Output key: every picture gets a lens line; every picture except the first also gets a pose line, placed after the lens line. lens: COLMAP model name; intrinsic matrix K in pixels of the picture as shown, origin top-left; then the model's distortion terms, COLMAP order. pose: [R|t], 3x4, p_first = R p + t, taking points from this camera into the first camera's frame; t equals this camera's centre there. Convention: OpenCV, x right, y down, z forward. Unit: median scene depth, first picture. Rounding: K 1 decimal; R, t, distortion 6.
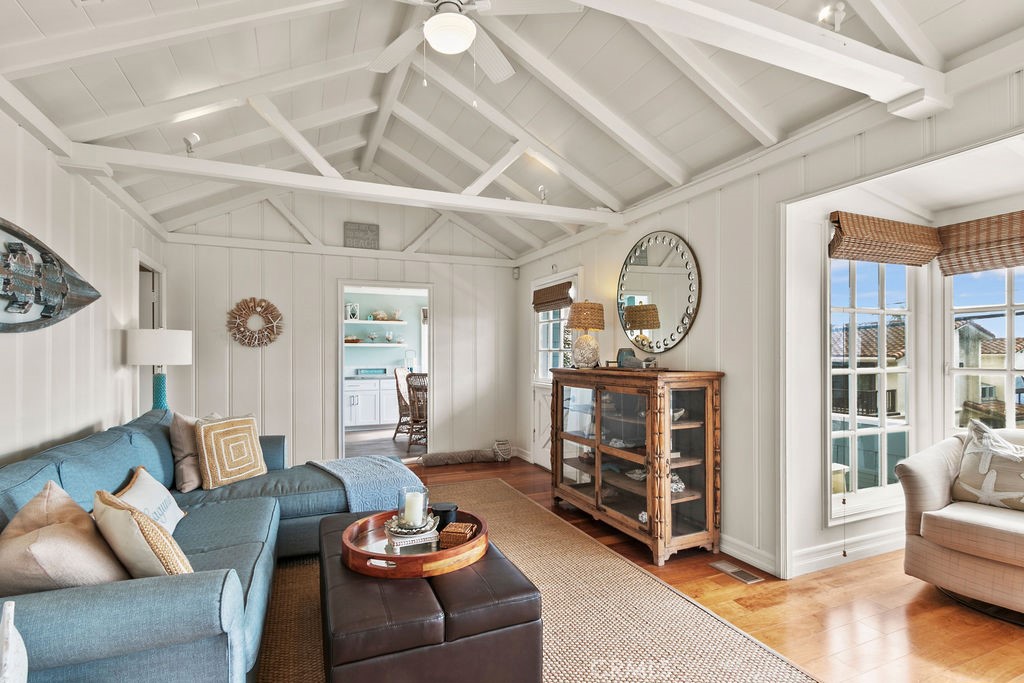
lens RADIAL K [[485.8, 0, 510.8], [0, 485.8, 351.8], [0, 0, 1]] dist [0.000830, -0.000381]
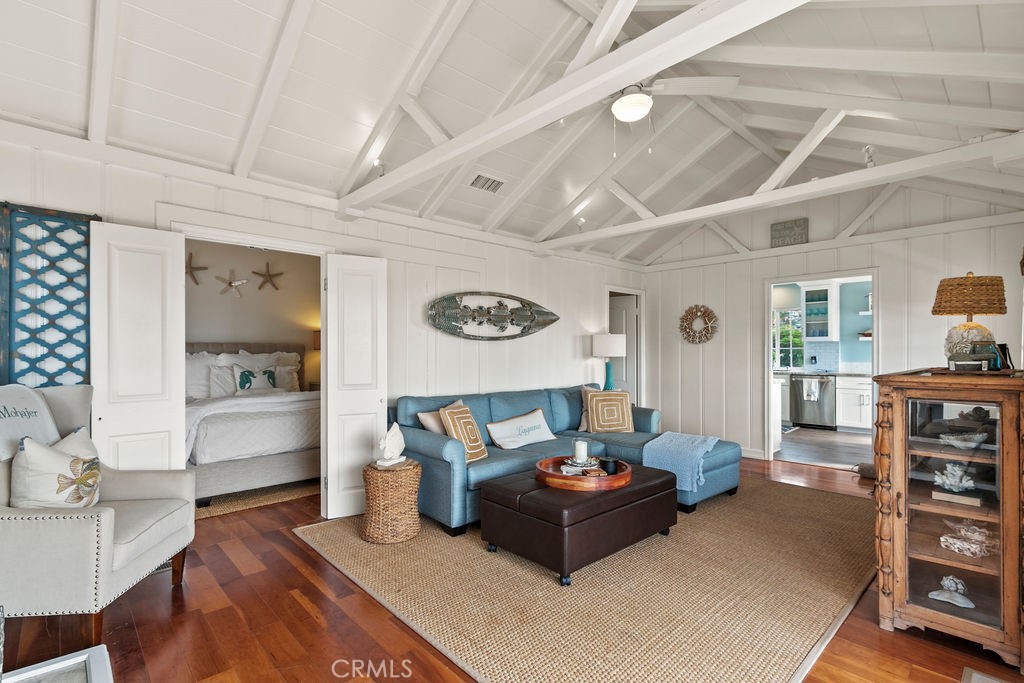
lens RADIAL K [[485.8, 0, 510.8], [0, 485.8, 351.8], [0, 0, 1]] dist [0.000830, -0.000381]
pose [[0.337243, 0.005125, -0.941404, 0.691567], [0.005563, 0.999957, 0.007437, -0.002359], [0.941401, -0.007745, 0.337200, 0.164227]]
